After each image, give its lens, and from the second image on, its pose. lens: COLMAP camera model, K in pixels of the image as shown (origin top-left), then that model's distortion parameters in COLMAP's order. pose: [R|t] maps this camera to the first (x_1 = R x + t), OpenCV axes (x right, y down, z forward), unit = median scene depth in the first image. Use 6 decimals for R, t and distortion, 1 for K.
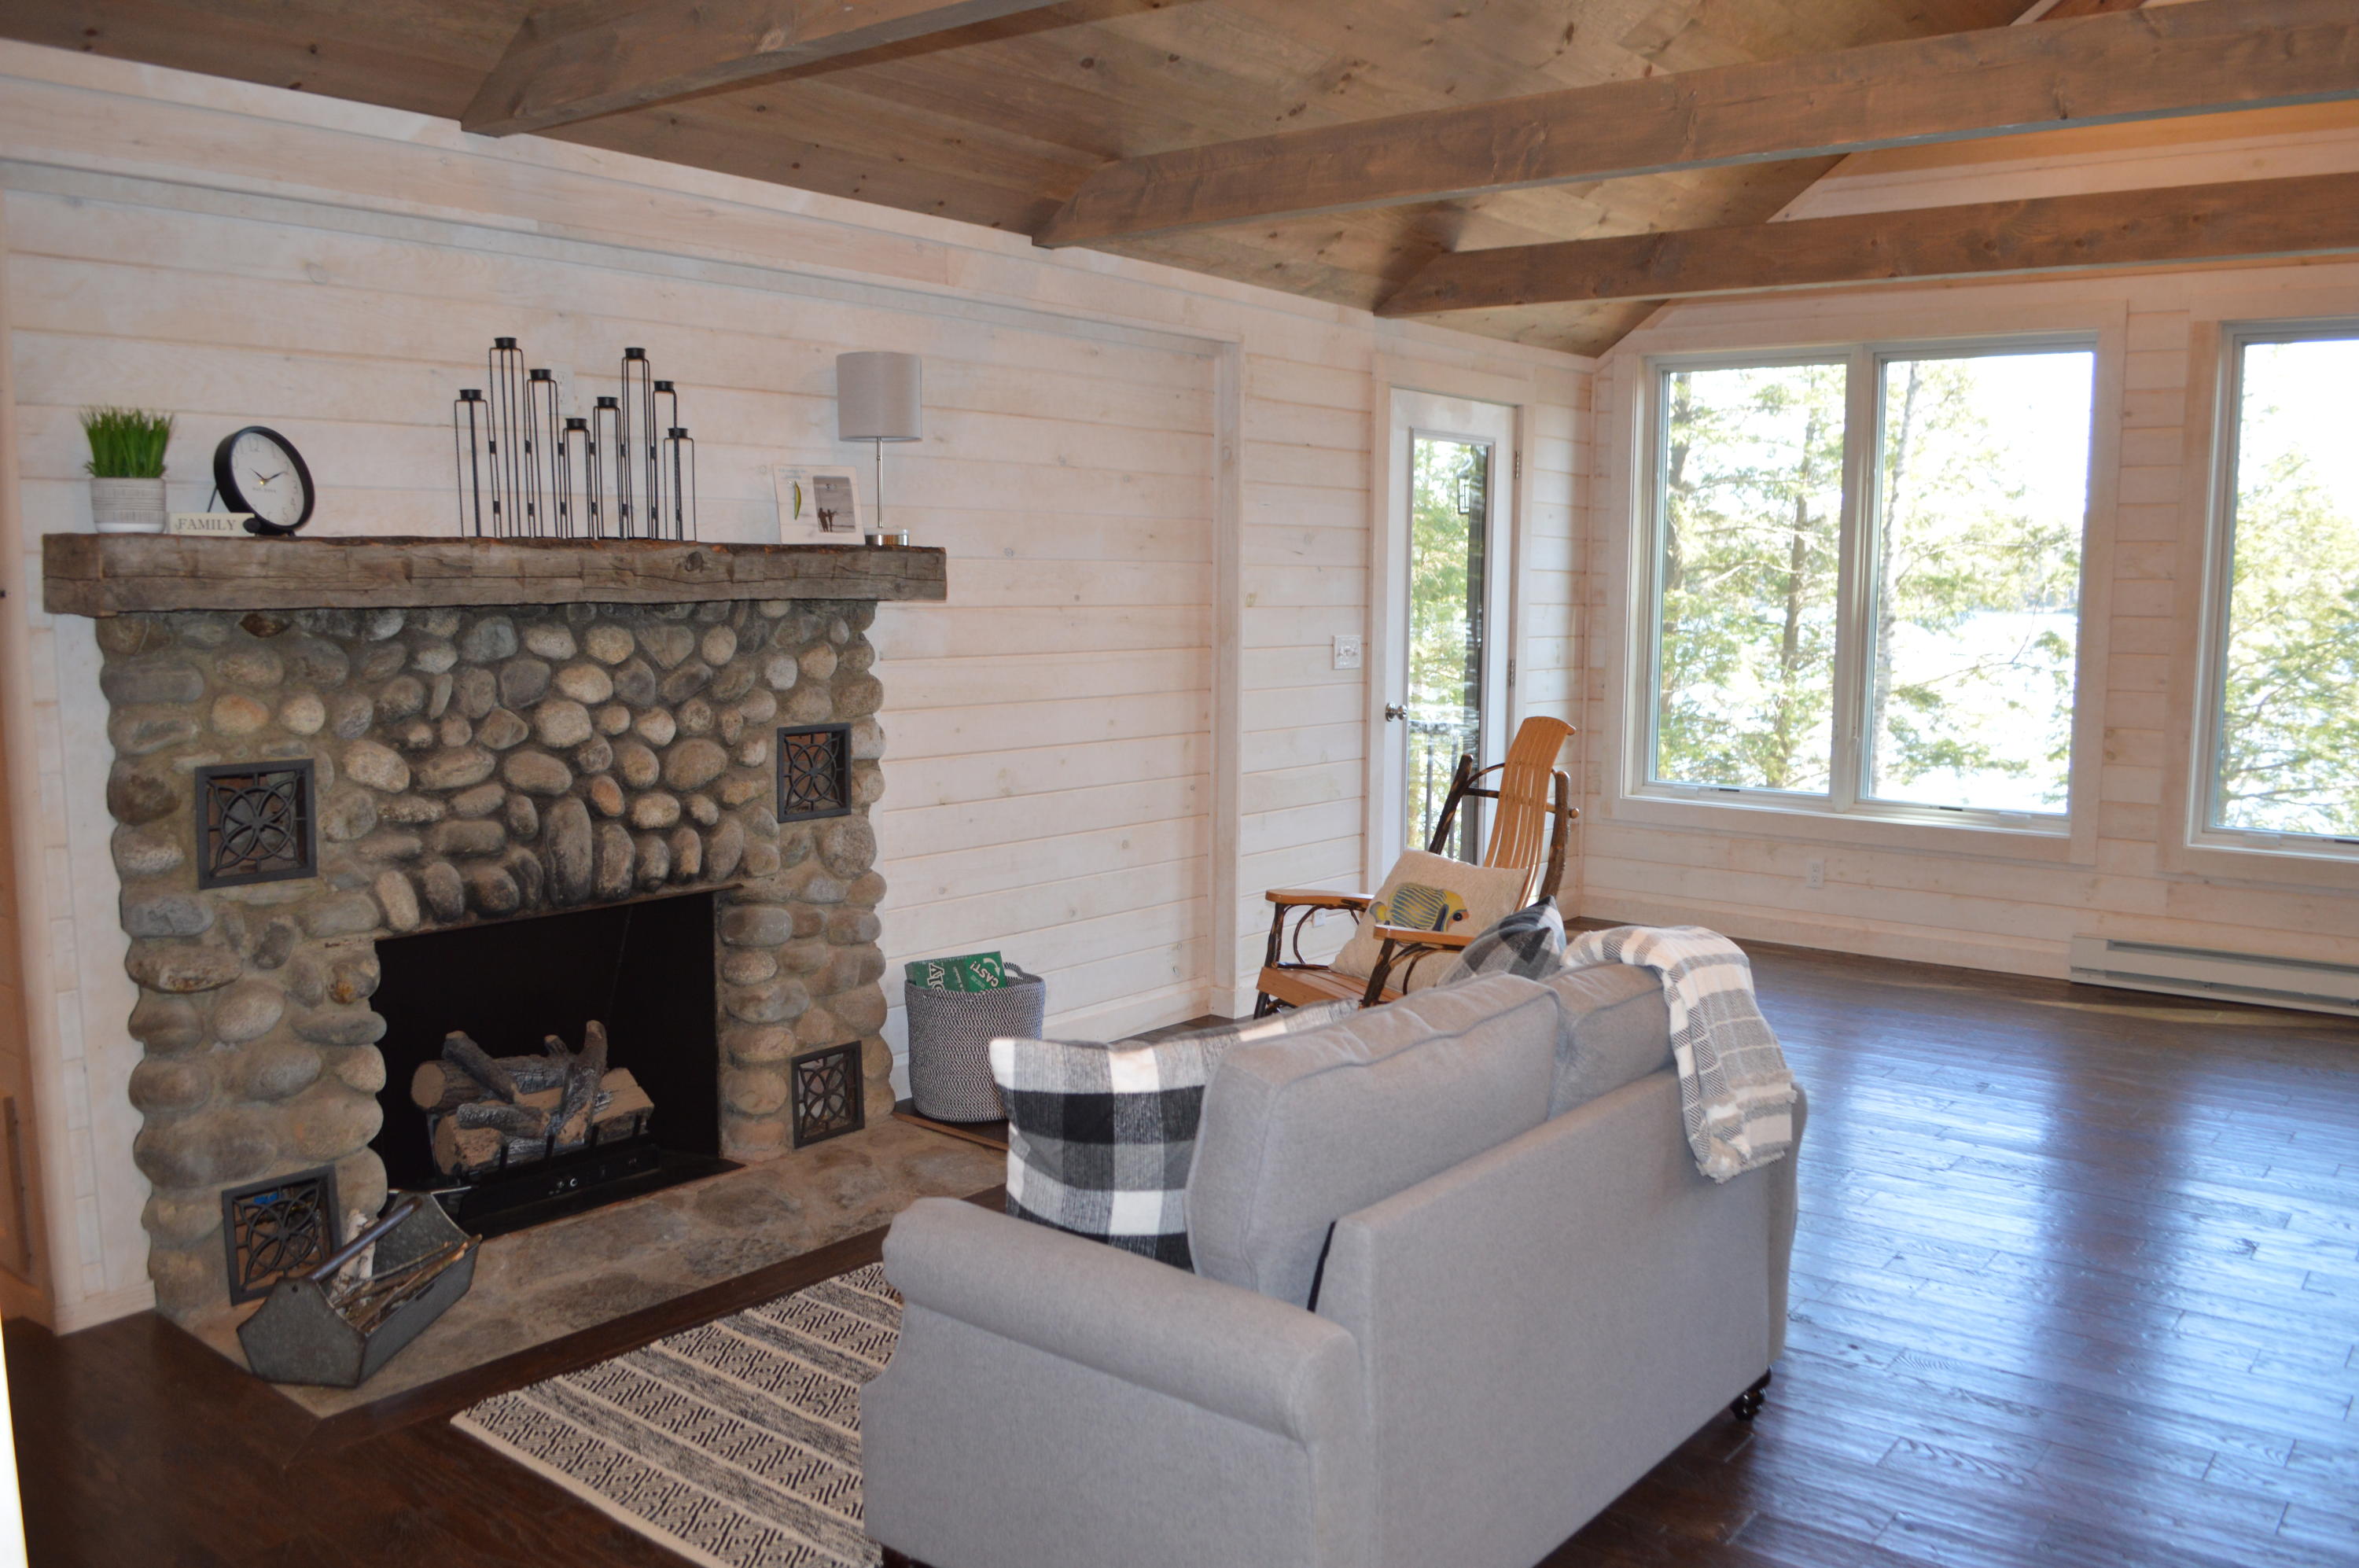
lens RADIAL K [[1870.3, 0, 1228.7], [0, 1870.3, 815.6], [0, 0, 1]] dist [-0.078366, 0.001472]
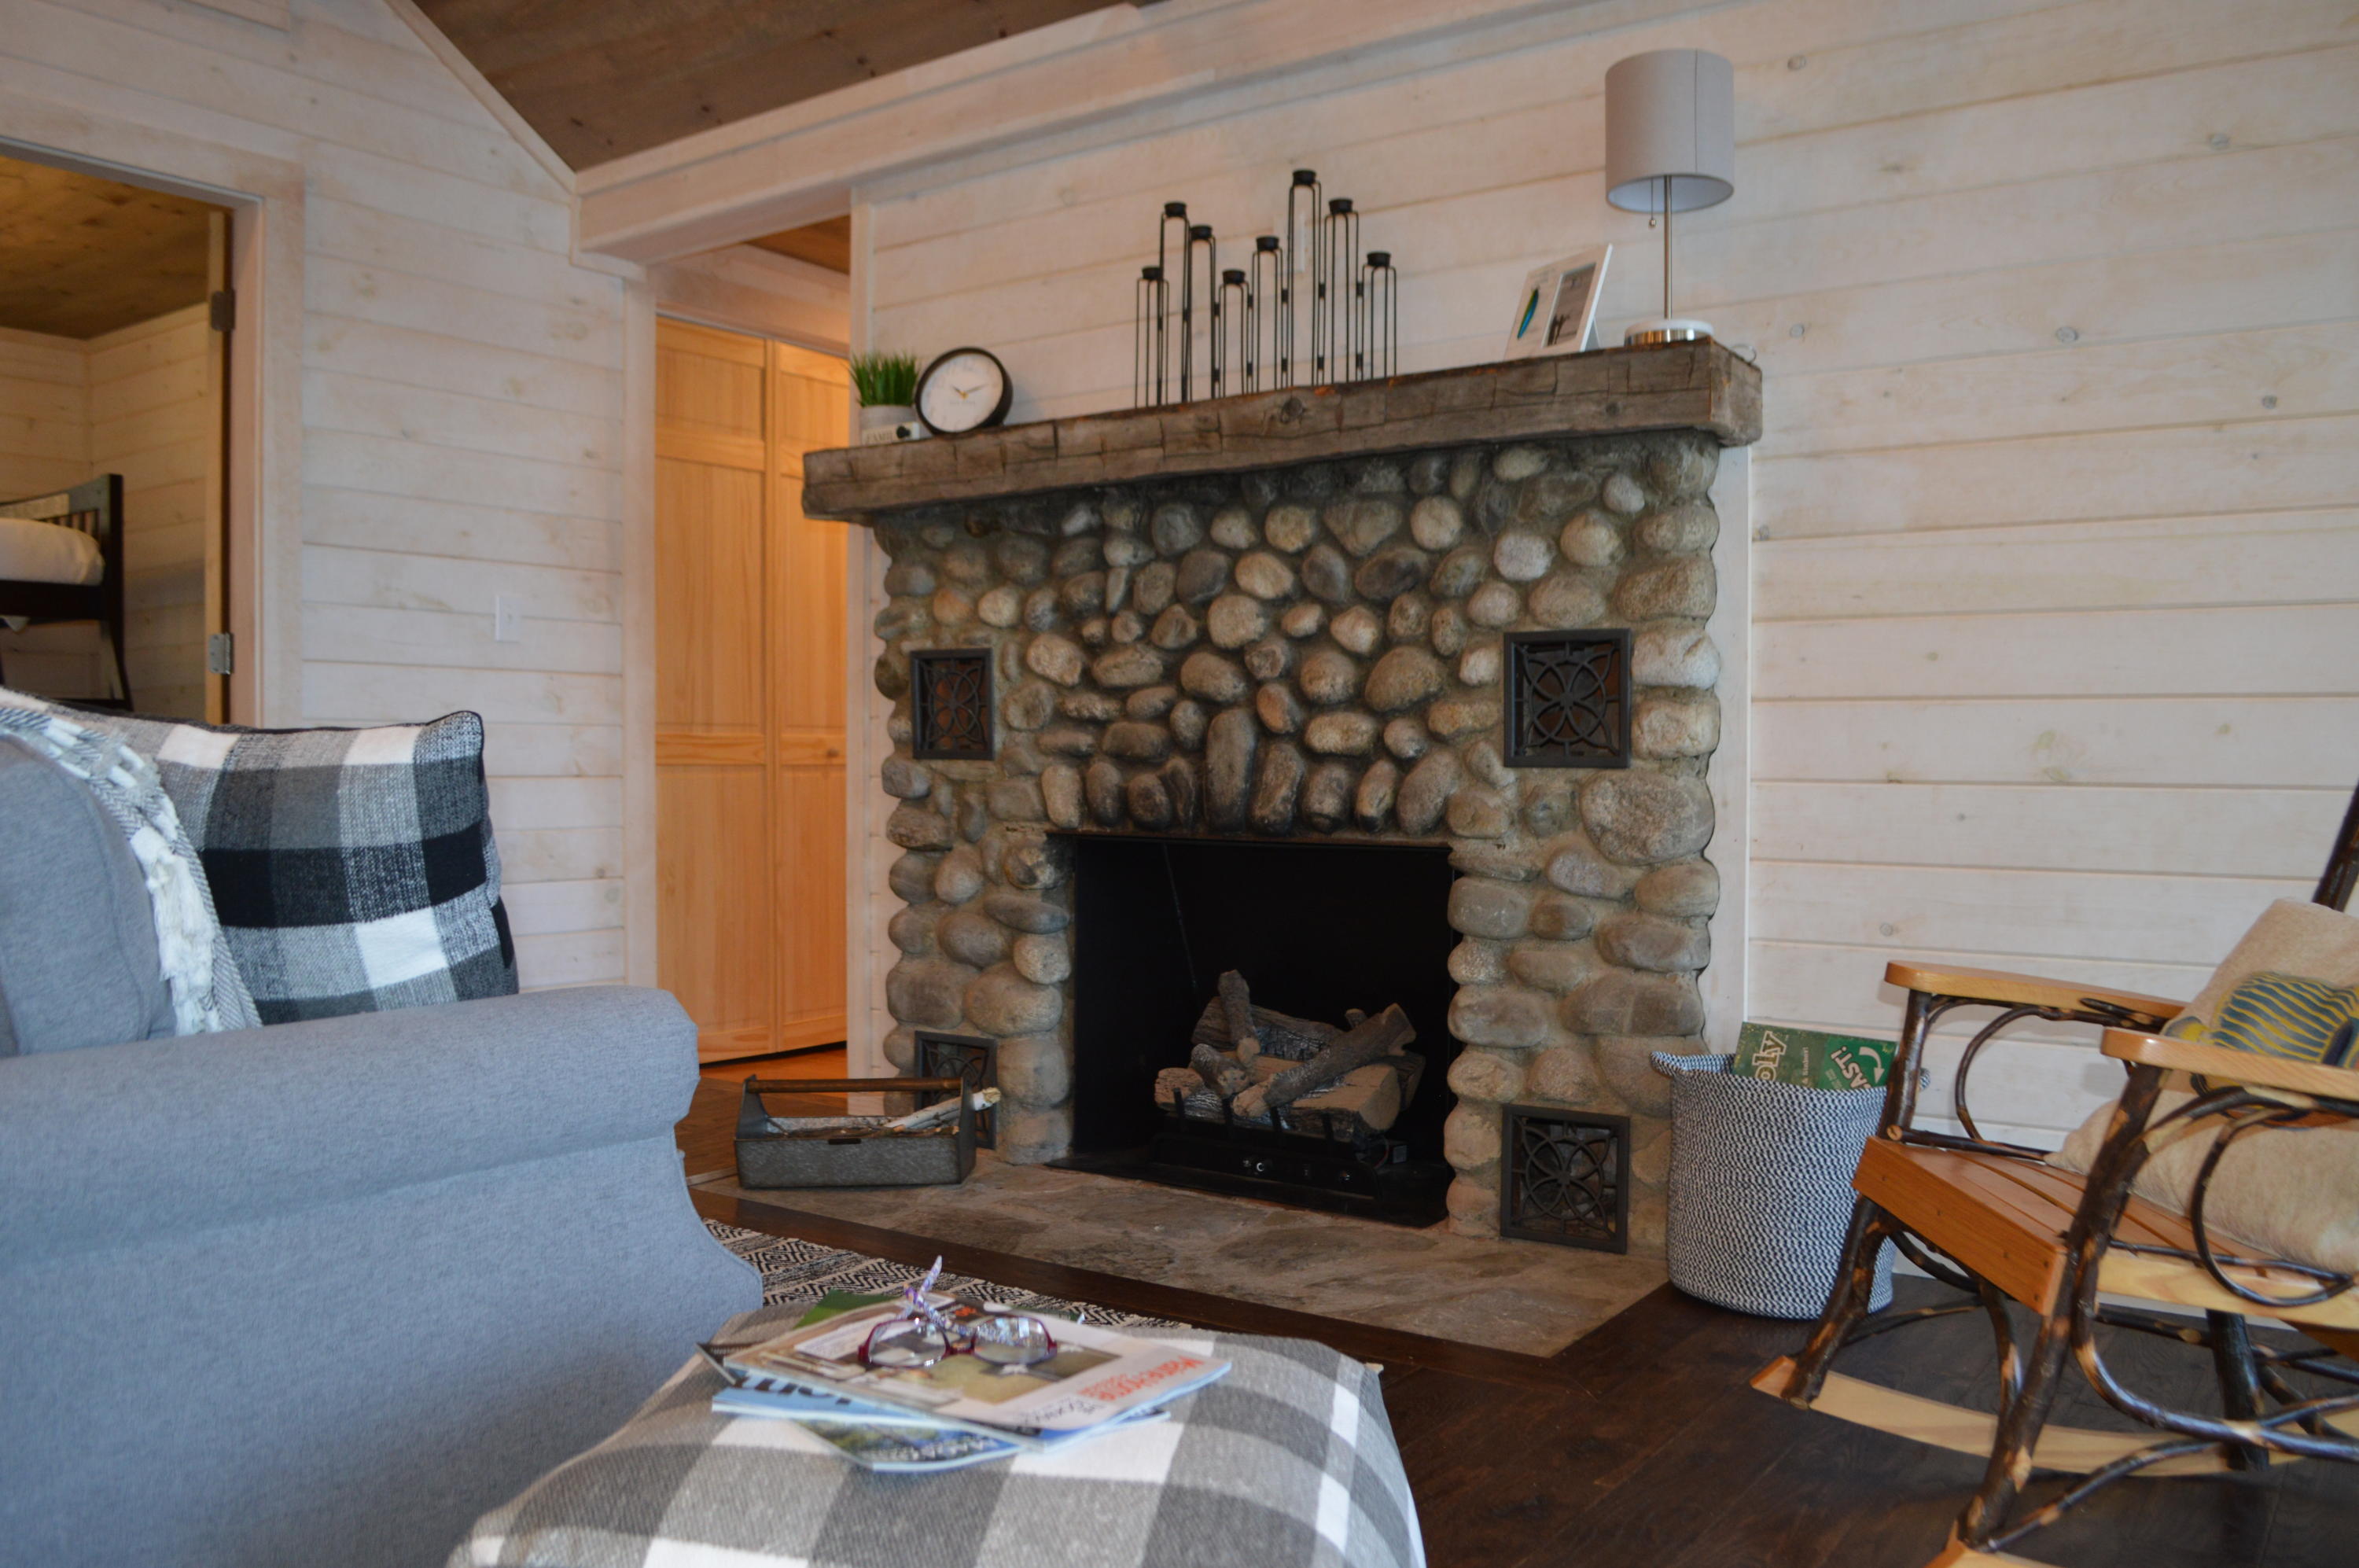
lens RADIAL K [[1891.4, 0, 1217.9], [0, 1891.4, 824.1], [0, 0, 1]] dist [-0.089923, 0.019527]
pose [[0.047549, 0.022905, -0.998606, 0.530383], [-0.129146, 0.991487, 0.016592, 0.031174], [0.990485, 0.128177, 0.050103, 0.954849]]
